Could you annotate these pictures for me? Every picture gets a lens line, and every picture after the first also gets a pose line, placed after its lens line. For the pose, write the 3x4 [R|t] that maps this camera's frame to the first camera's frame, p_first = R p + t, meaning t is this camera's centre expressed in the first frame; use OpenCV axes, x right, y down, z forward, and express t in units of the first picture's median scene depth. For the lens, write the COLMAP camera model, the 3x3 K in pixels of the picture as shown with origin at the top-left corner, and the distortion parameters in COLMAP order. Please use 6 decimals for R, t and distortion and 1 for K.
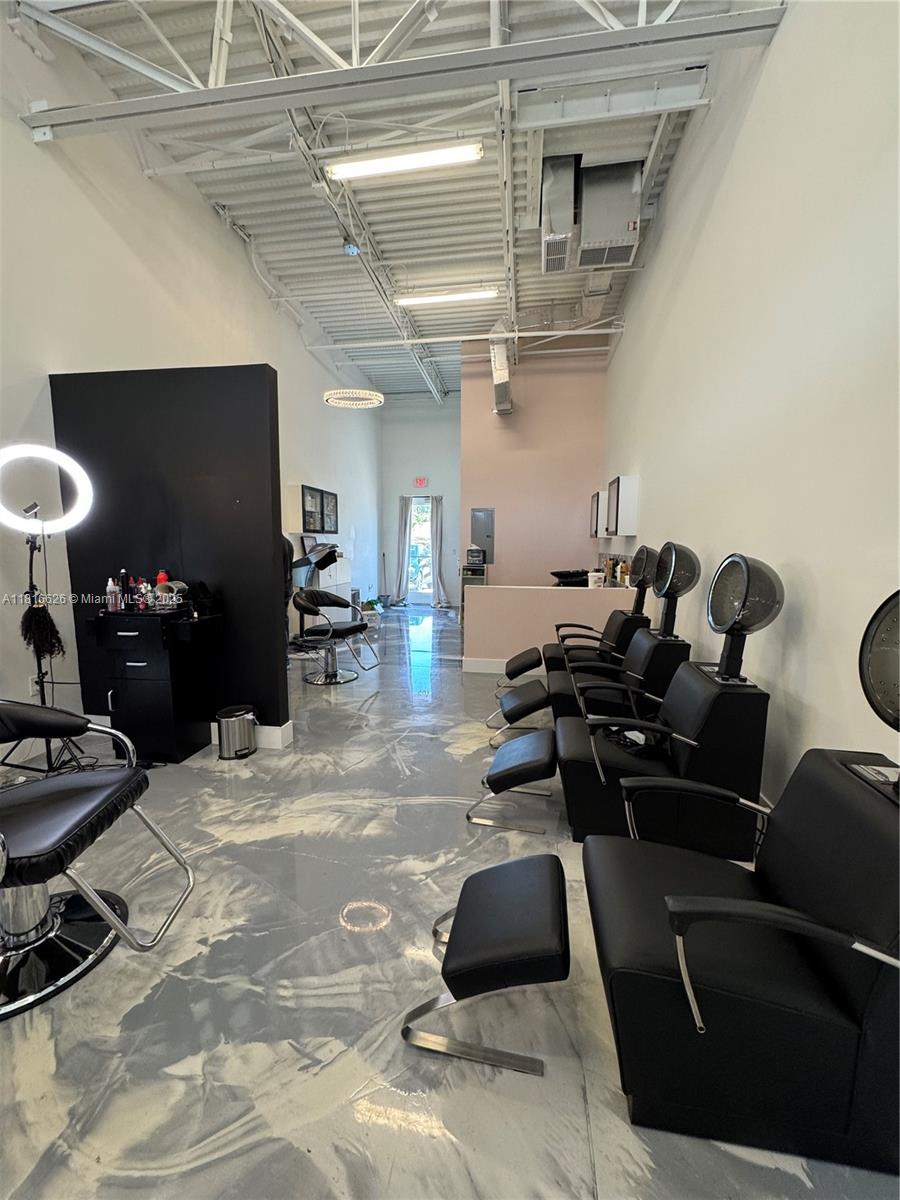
lens RADIAL K [[479.6, 0, 451.3], [0, 479.6, 601.4], [0, 0, 1]] dist [-0.003329, 0.000500]
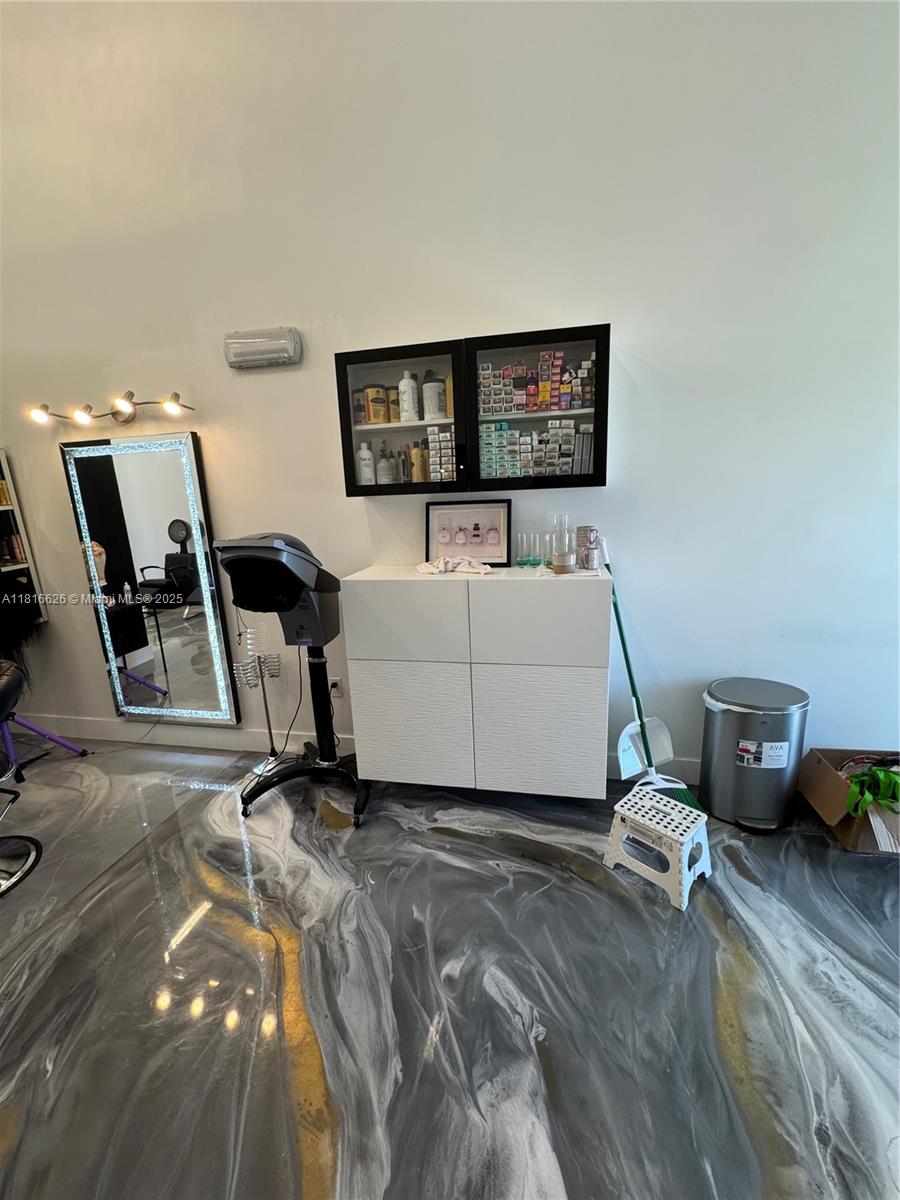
lens RADIAL K [[479.6, 0, 451.3], [0, 479.6, 601.4], [0, 0, 1]] dist [-0.003329, 0.000500]
pose [[-0.053007, 0.213521, -0.975499, 0.122727], [-0.077094, 0.973082, 0.217181, -0.338459], [0.995614, 0.086718, -0.035119, 2.462701]]
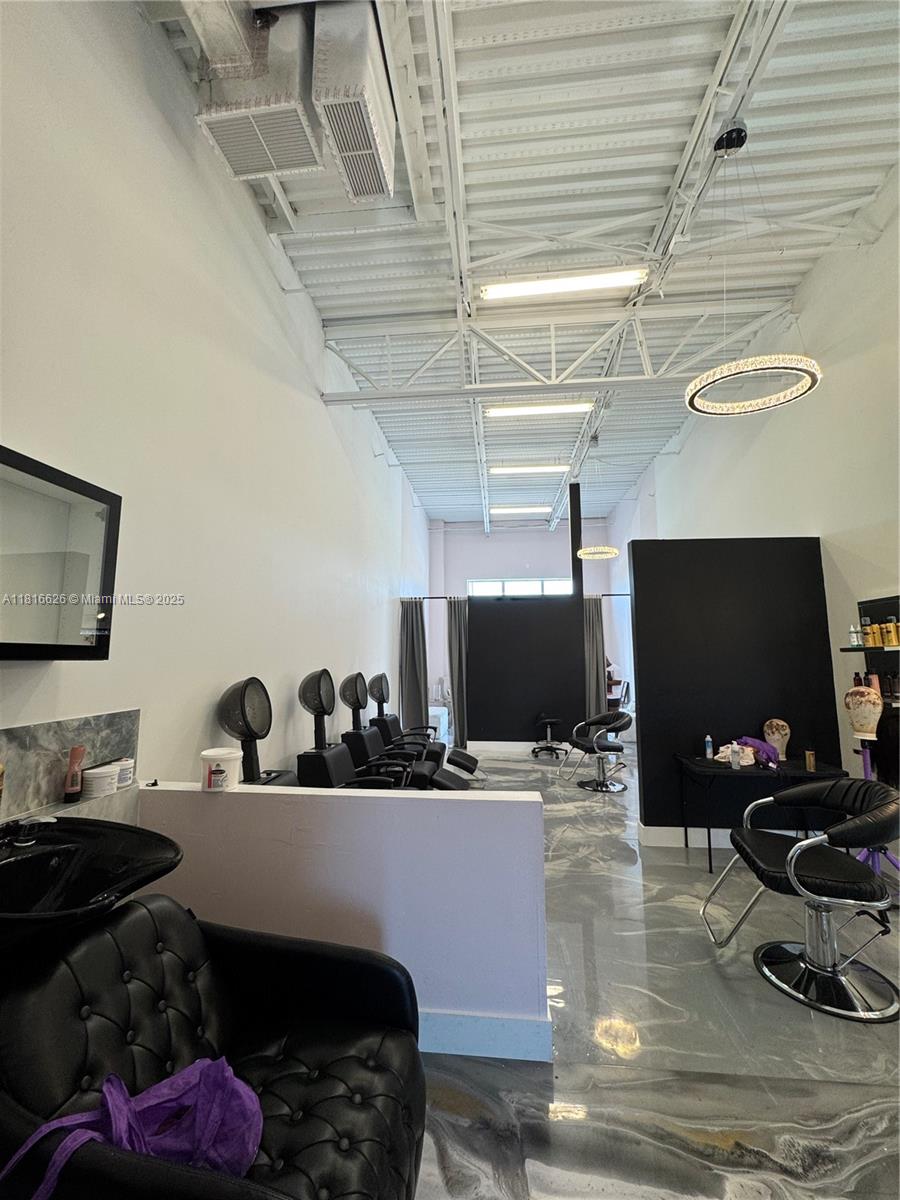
lens RADIAL K [[479.6, 0, 451.3], [0, 479.6, 601.4], [0, 0, 1]] dist [-0.003329, 0.000500]
pose [[-0.998627, -0.009007, -0.051595, 0.217830], [-0.009102, 0.999957, 0.001620, -0.336531], [0.051578, 0.002088, -0.998667, 2.495140]]
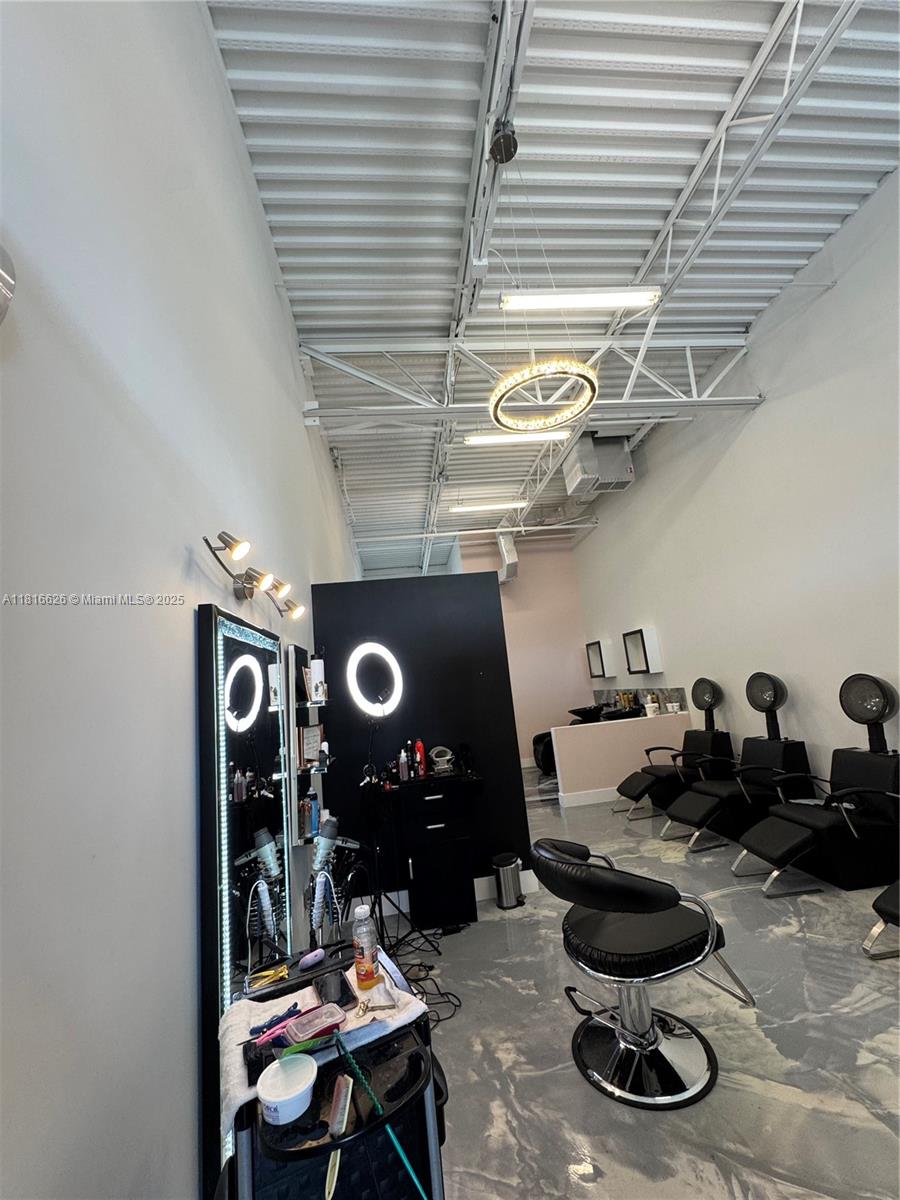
lens RADIAL K [[479.6, 0, 451.3], [0, 479.6, 601.4], [0, 0, 1]] dist [-0.003329, 0.000500]
pose [[0.961342, -0.056331, 0.269533, -0.917703], [0.136720, 0.947315, -0.289657, -0.037993], [-0.239016, 0.315310, 0.918396, -0.203817]]
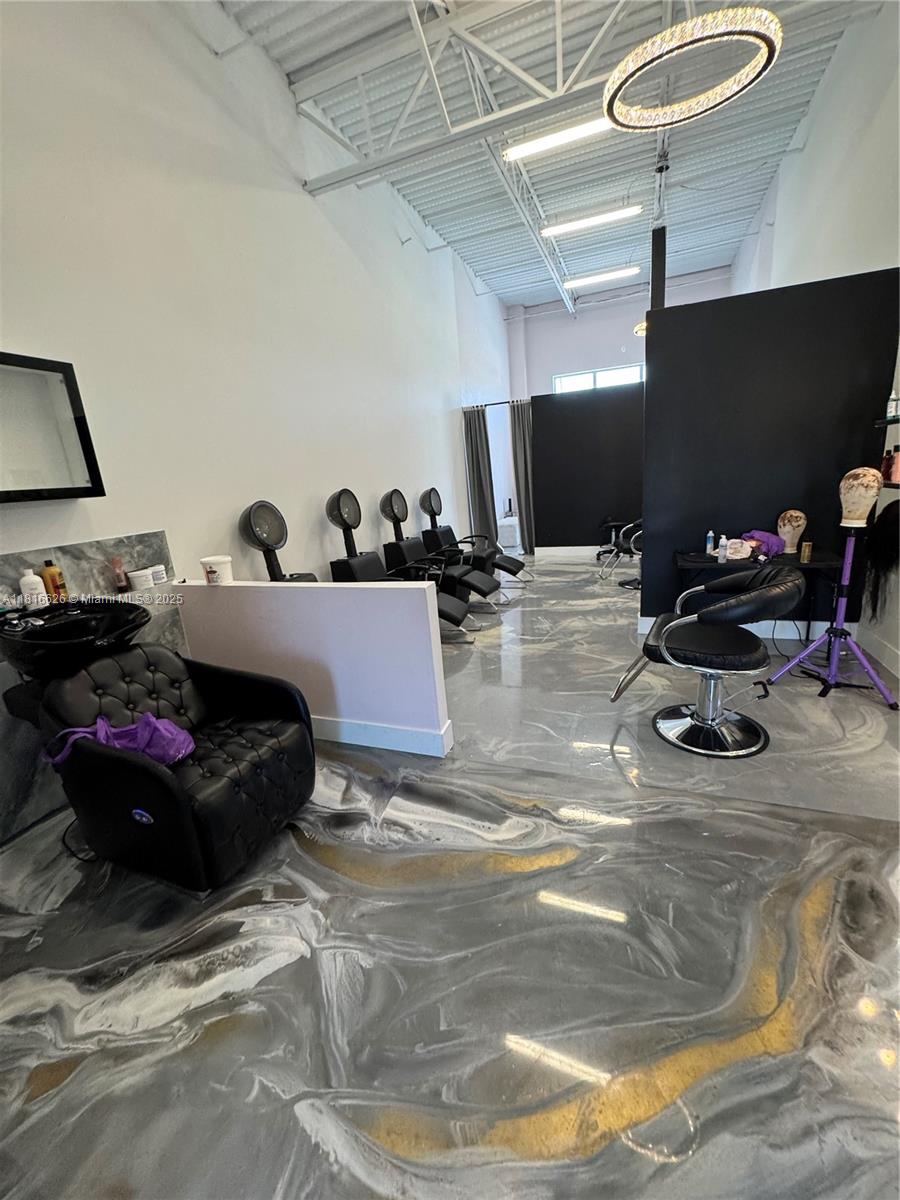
lens RADIAL K [[479.6, 0, 451.3], [0, 479.6, 601.4], [0, 0, 1]] dist [-0.003329, 0.000500]
pose [[-0.974795, 0.017103, 0.222446, -0.166873], [0.099588, 0.925569, 0.365244, -0.332884], [-0.199643, 0.378191, -0.903944, 2.578475]]
